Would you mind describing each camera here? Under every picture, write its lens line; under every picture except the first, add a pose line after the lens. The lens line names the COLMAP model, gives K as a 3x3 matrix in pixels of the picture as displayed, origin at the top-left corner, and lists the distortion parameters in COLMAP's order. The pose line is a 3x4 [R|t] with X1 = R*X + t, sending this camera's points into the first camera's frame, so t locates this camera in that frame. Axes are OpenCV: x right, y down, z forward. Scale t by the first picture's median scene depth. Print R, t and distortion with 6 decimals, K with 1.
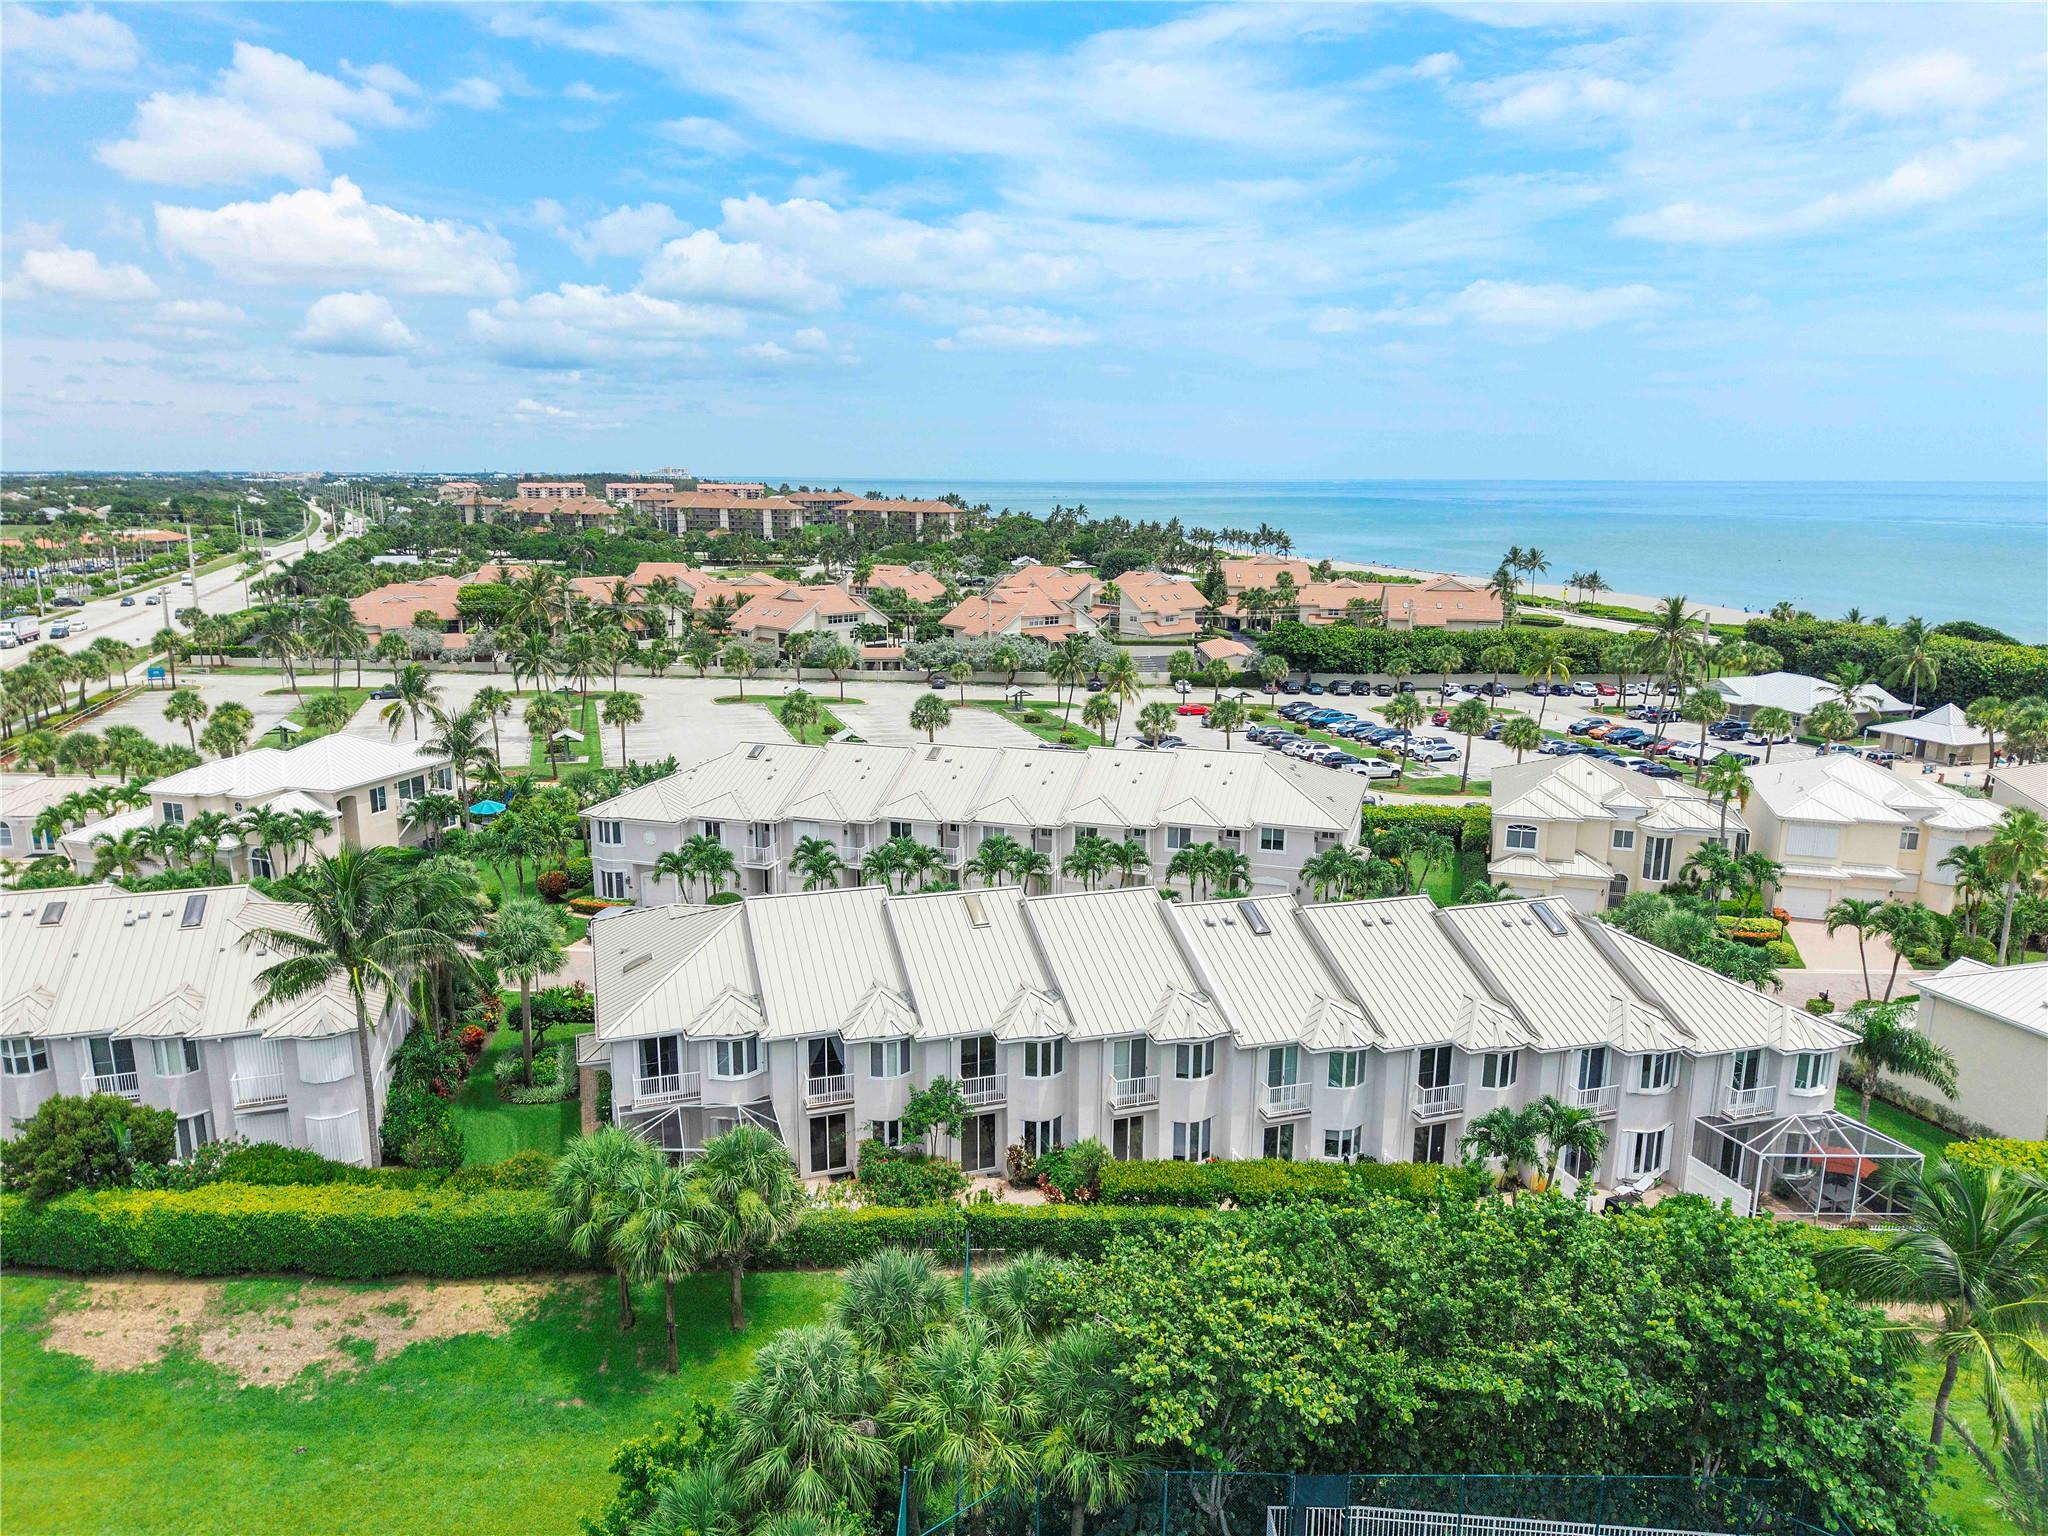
lens RADIAL K [[1384.6, 0, 1023.3], [0, 1384.6, 782.8], [0, 0, 1]] dist [0.028713, -0.023862]
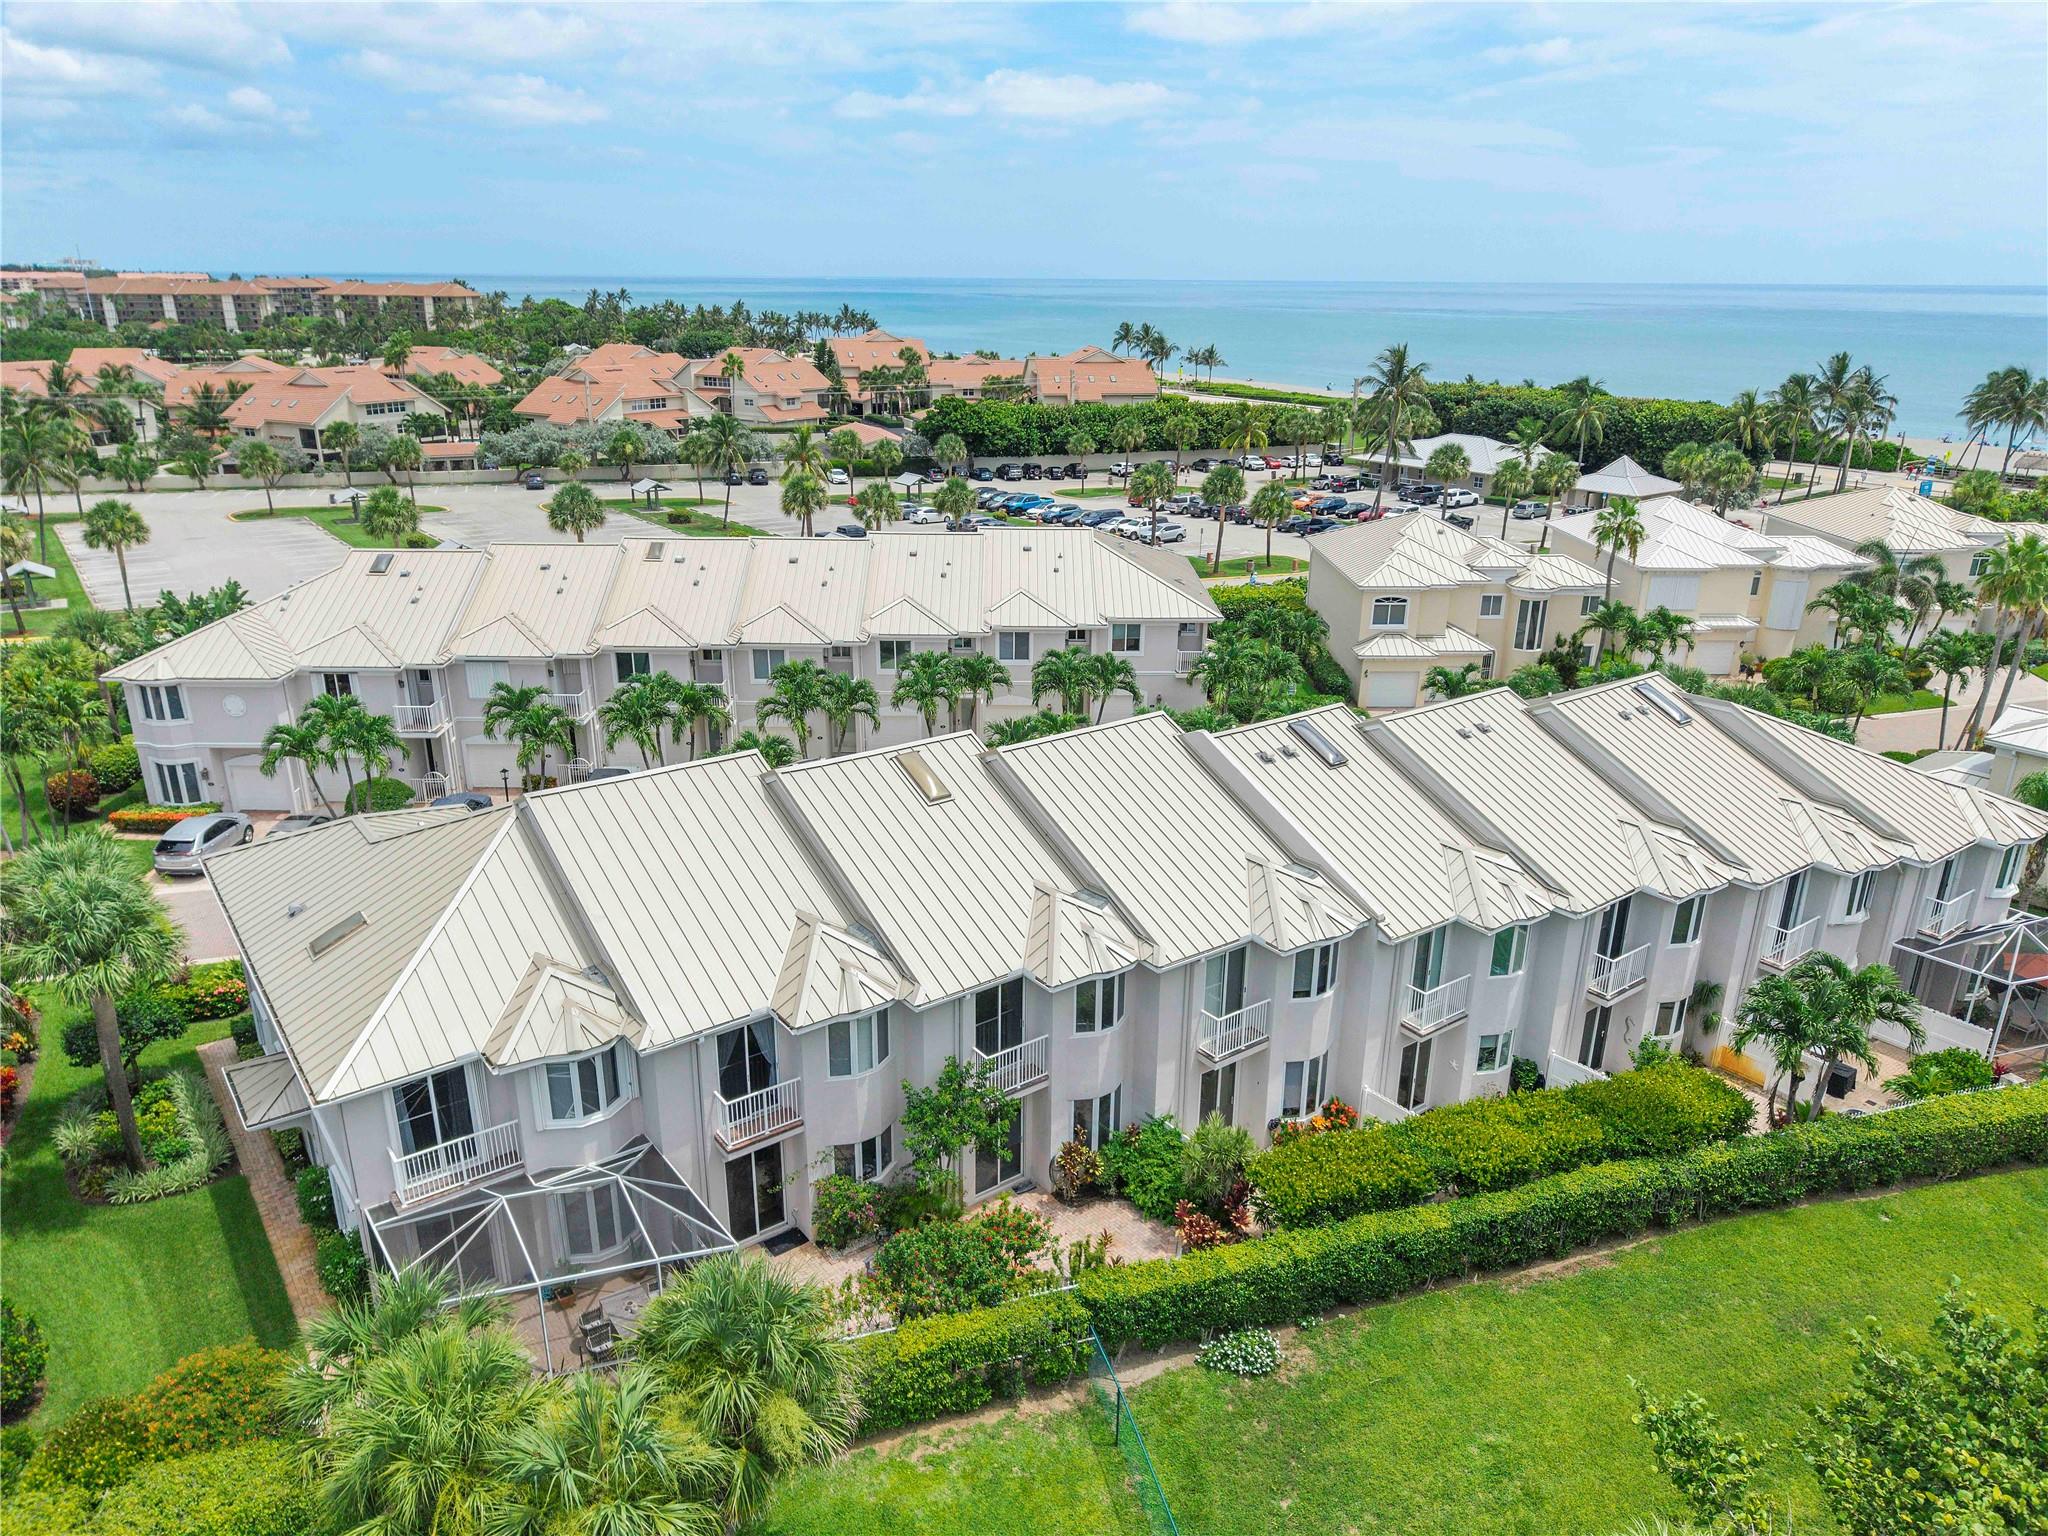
lens RADIAL K [[1385.1, 0, 1023.8], [0, 1385.1, 788.6], [0, 0, 1]] dist [0.024797, -0.023504]
pose [[0.947234, -0.108296, 0.301696, -0.133763], [0.066048, 0.986944, 0.146900, 0.007328], [-0.313665, -0.119223, 0.942019, 0.298404]]
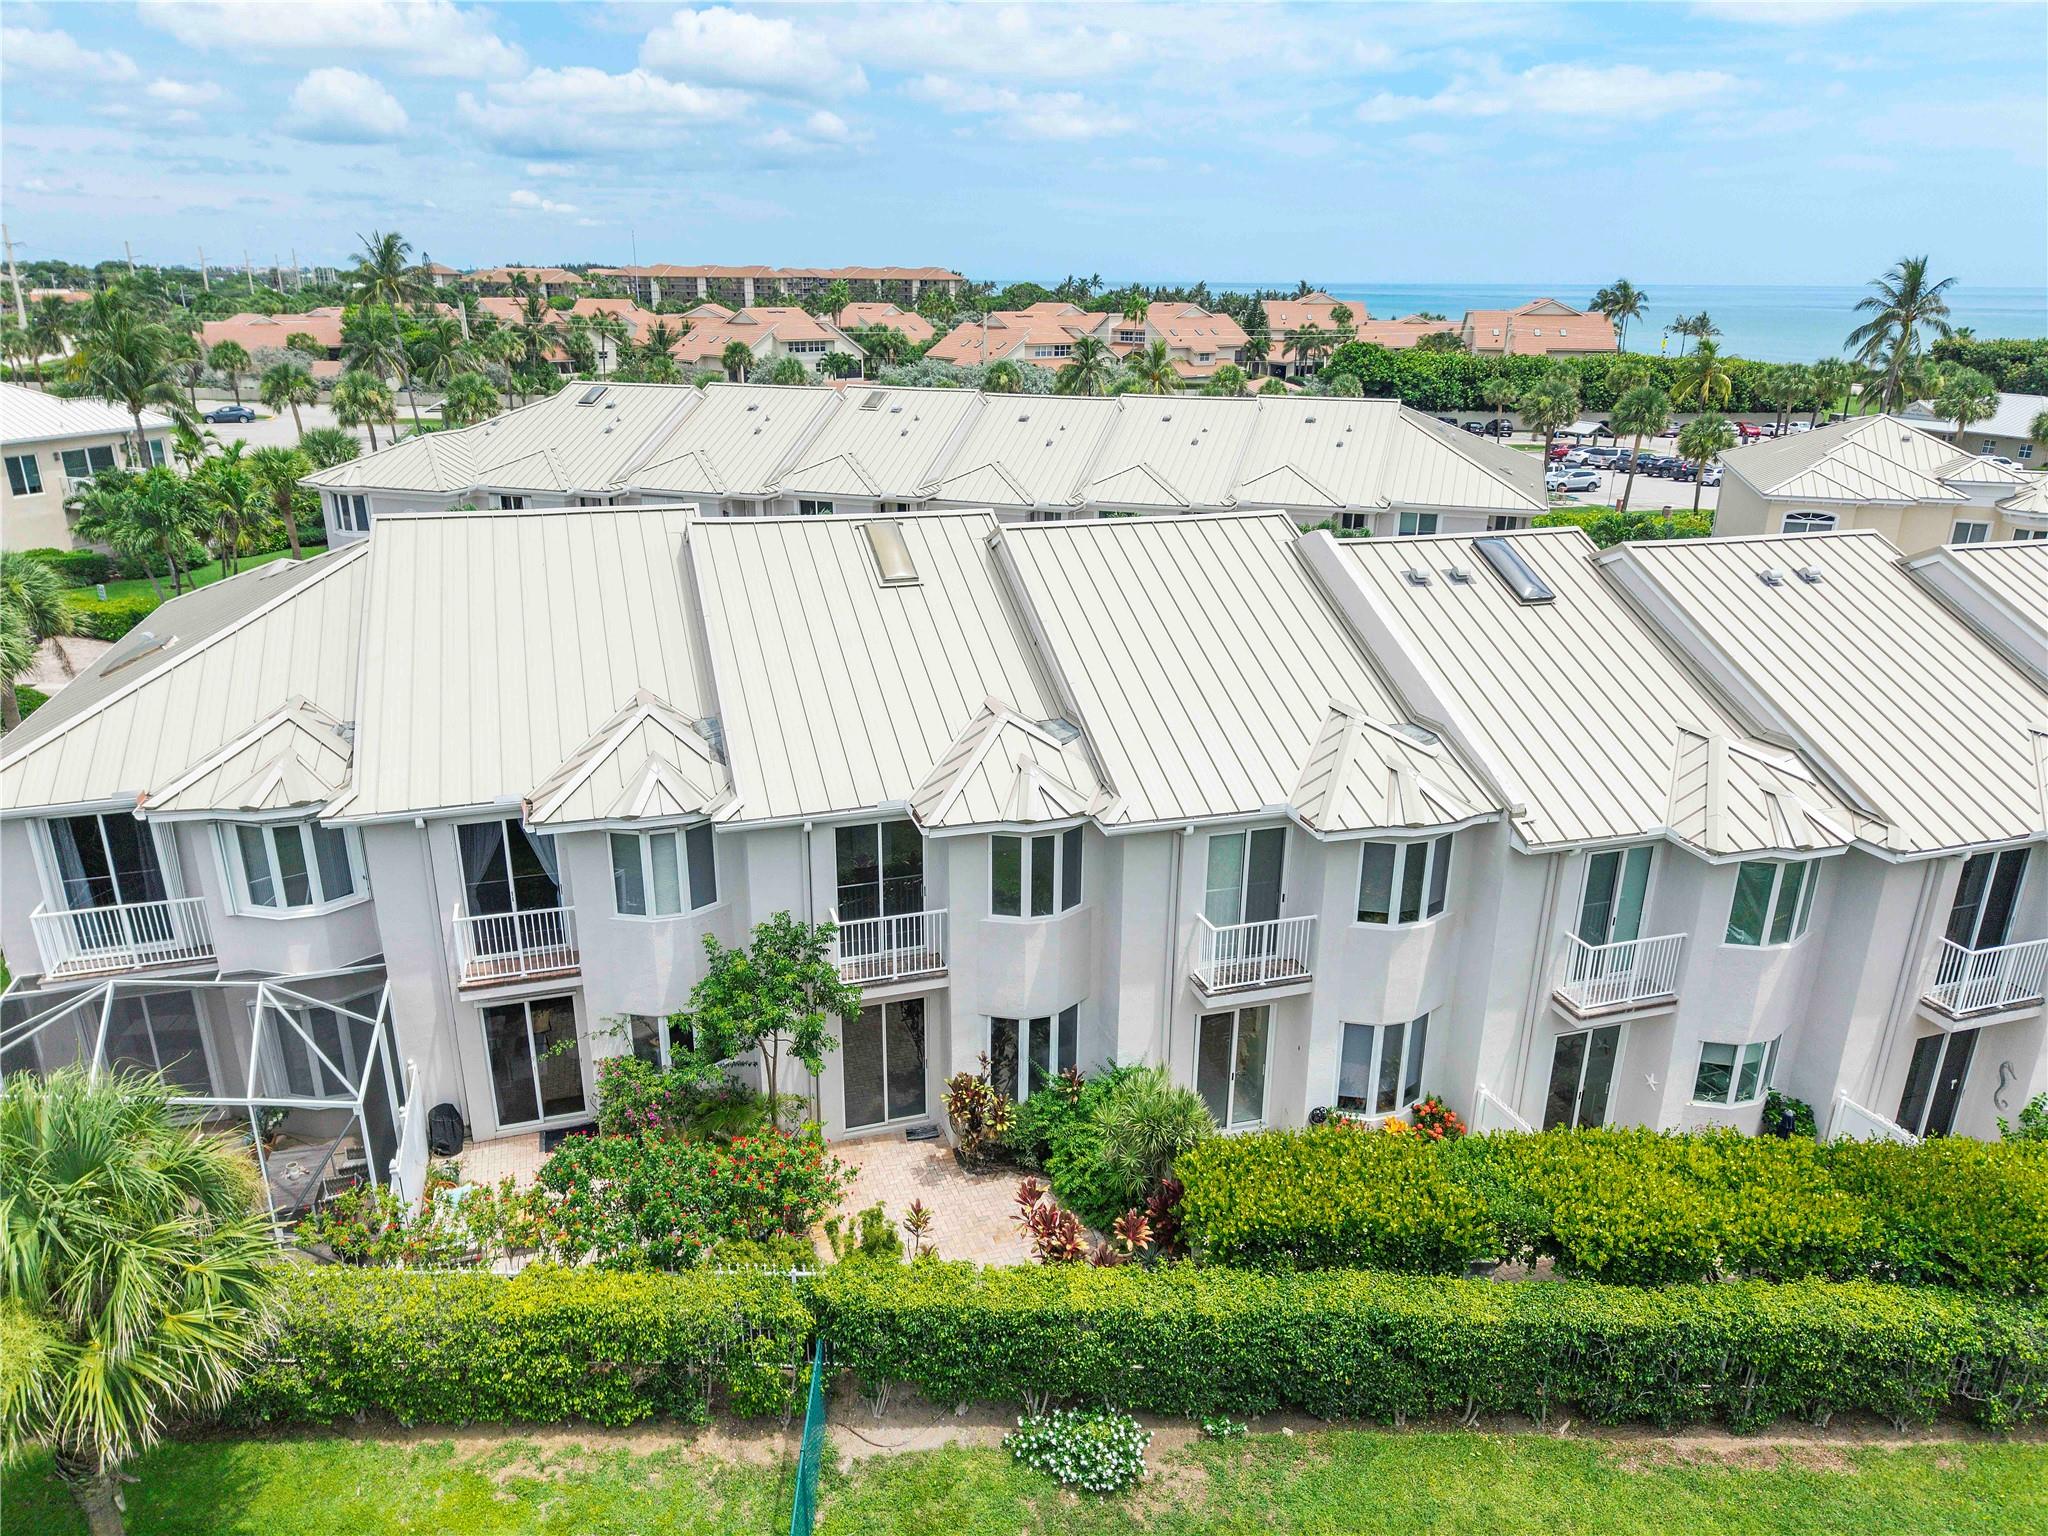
lens RADIAL K [[1384.6, 0, 1023.3], [0, 1384.6, 782.8], [0, 0, 1]] dist [0.028713, -0.023862]
pose [[0.999964, 0.007189, -0.004436, 0.008436], [-0.006555, 0.991583, 0.129304, 0.081220], [0.005328, -0.129270, 0.991595, 0.406516]]
